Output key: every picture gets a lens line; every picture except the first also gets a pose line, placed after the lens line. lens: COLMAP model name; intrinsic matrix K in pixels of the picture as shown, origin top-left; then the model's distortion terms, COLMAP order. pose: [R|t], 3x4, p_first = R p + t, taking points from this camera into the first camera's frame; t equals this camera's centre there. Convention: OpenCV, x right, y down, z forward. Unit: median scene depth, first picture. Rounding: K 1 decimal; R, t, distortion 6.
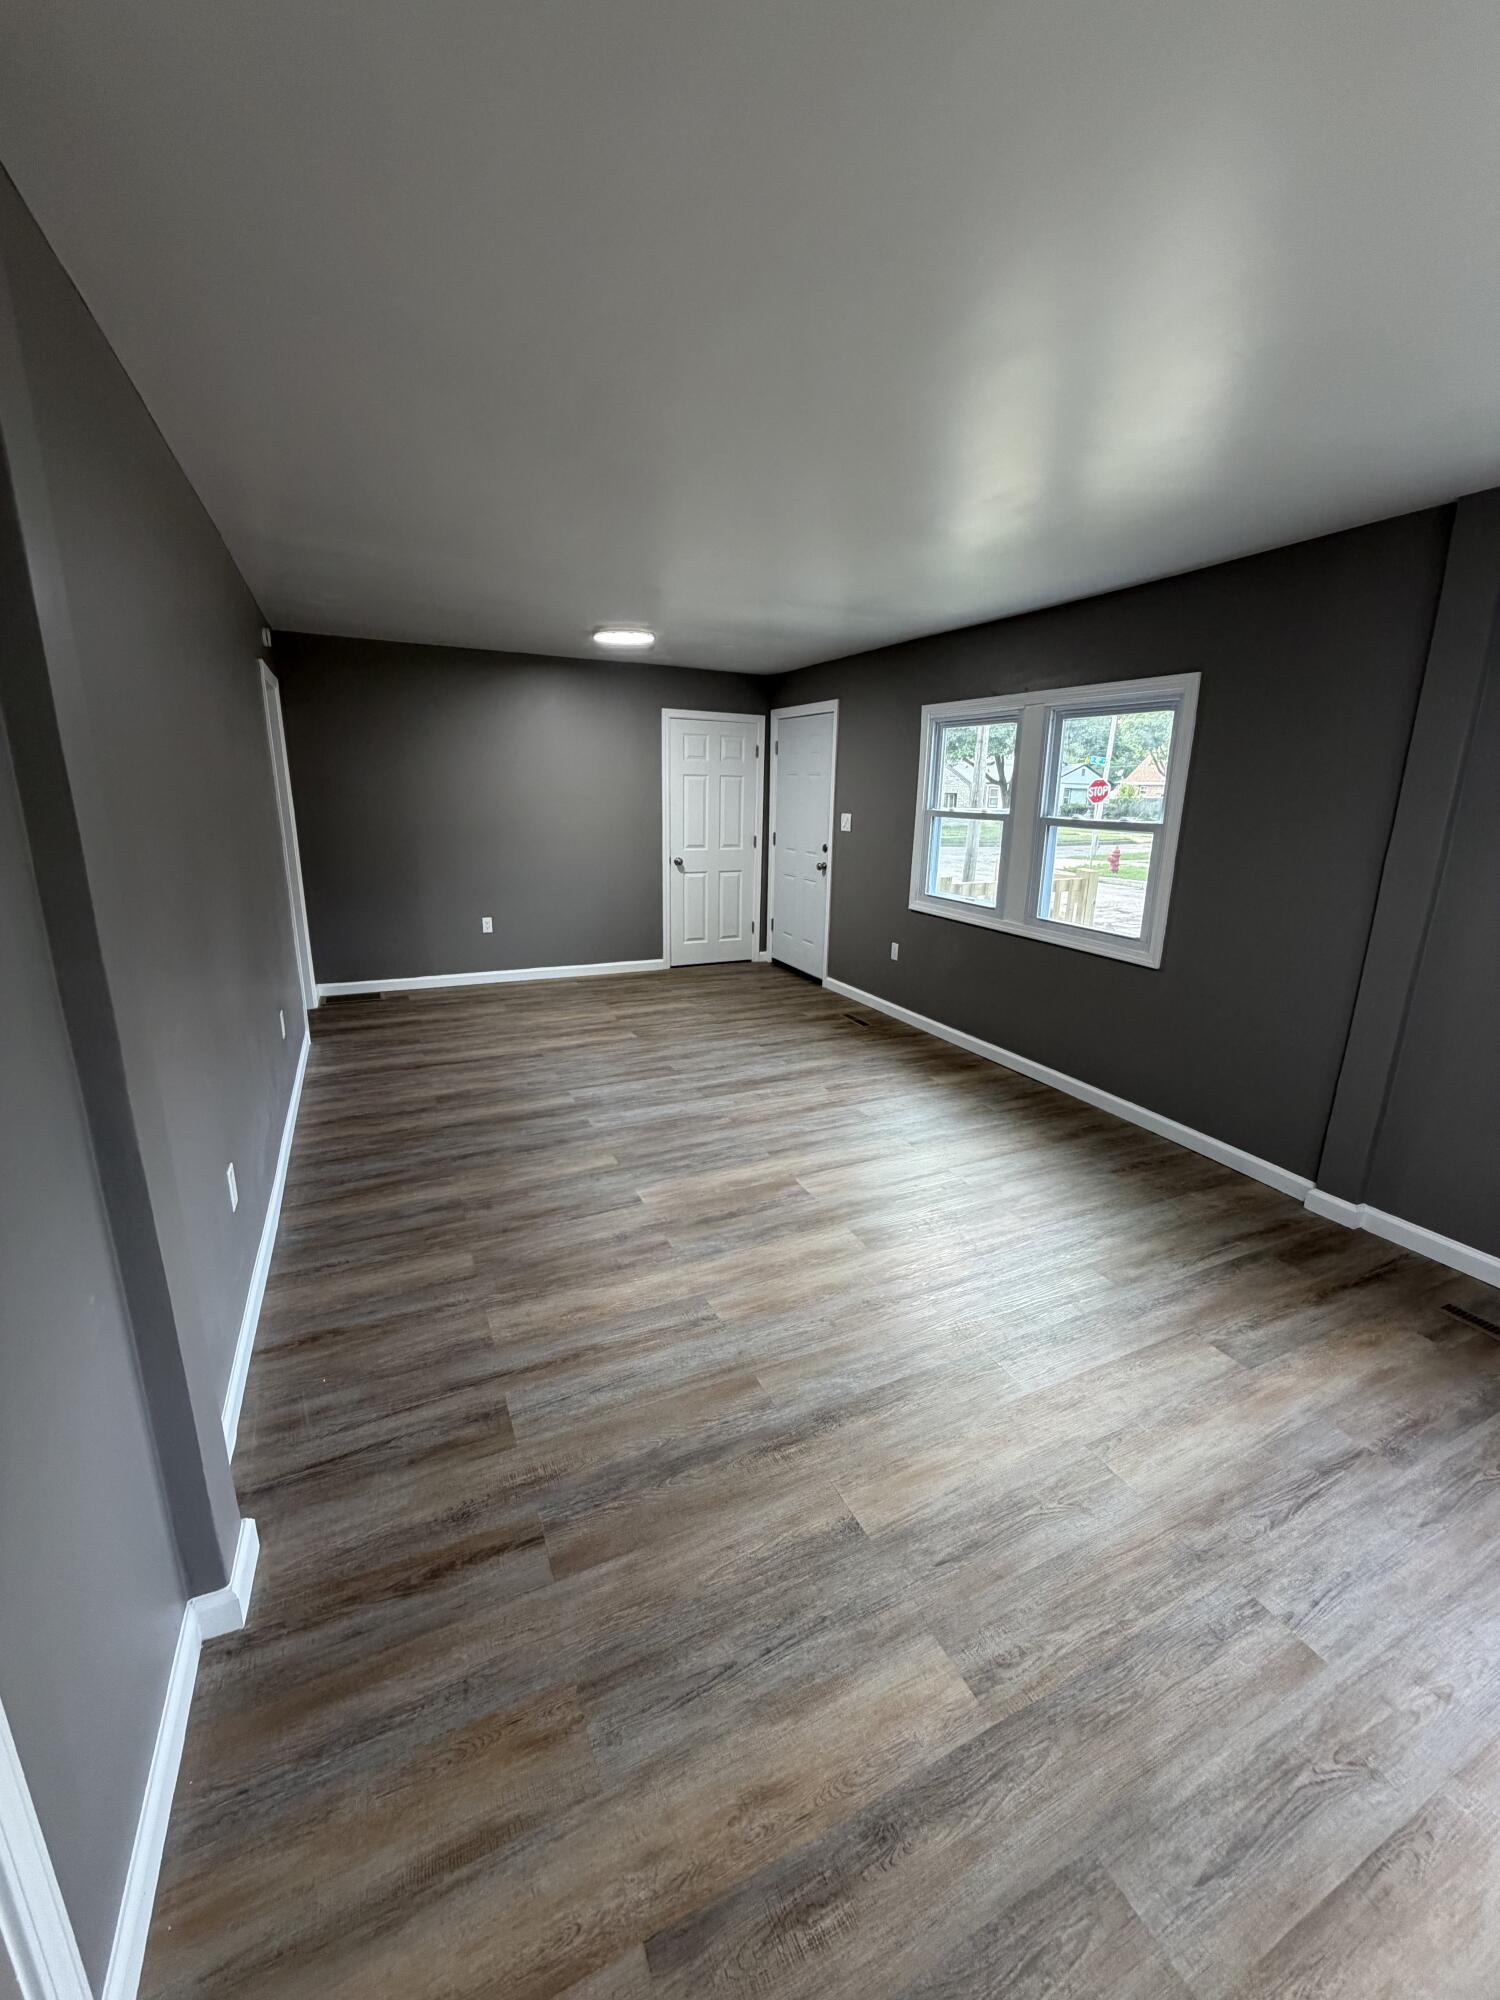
lens RADIAL K [[801.4, 0, 750.0], [0, 801.4, 1000.0], [0, 0, 1]] dist [-0.000024, -0.000014]
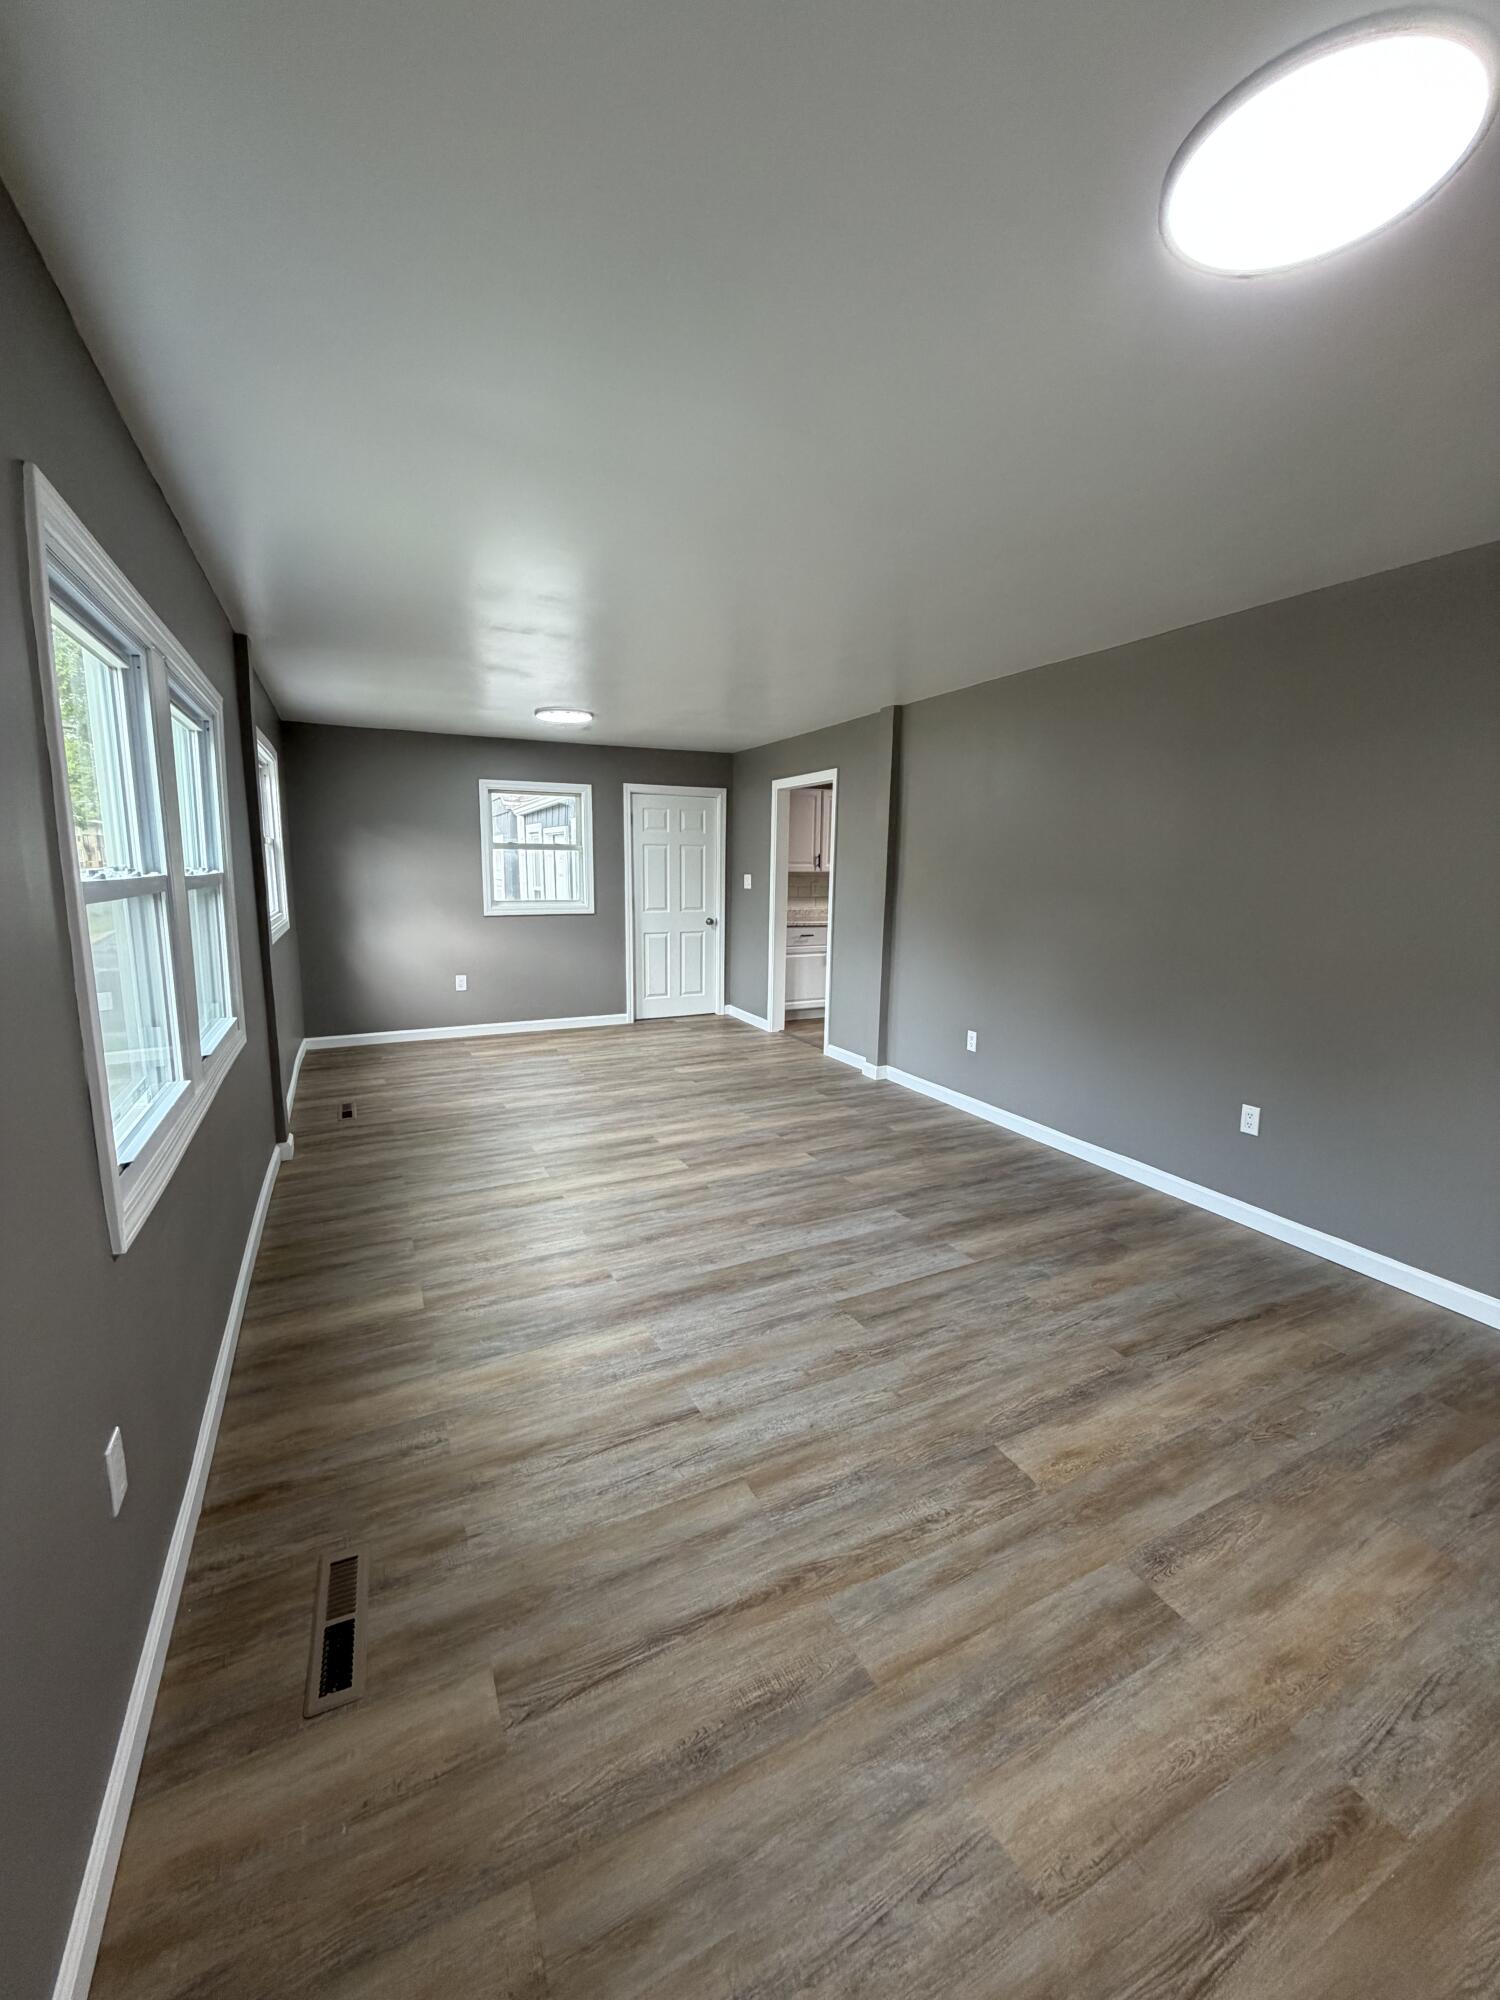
lens RADIAL K [[801.4, 0, 750.0], [0, 801.4, 1000.0], [0, 0, 1]] dist [-0.000024, -0.000014]
pose [[-0.999443, -0.024252, -0.022936, -0.001308], [-0.031595, 0.909012, 0.415570, -0.389412], [0.010771, 0.416063, -0.909272, 1.531012]]
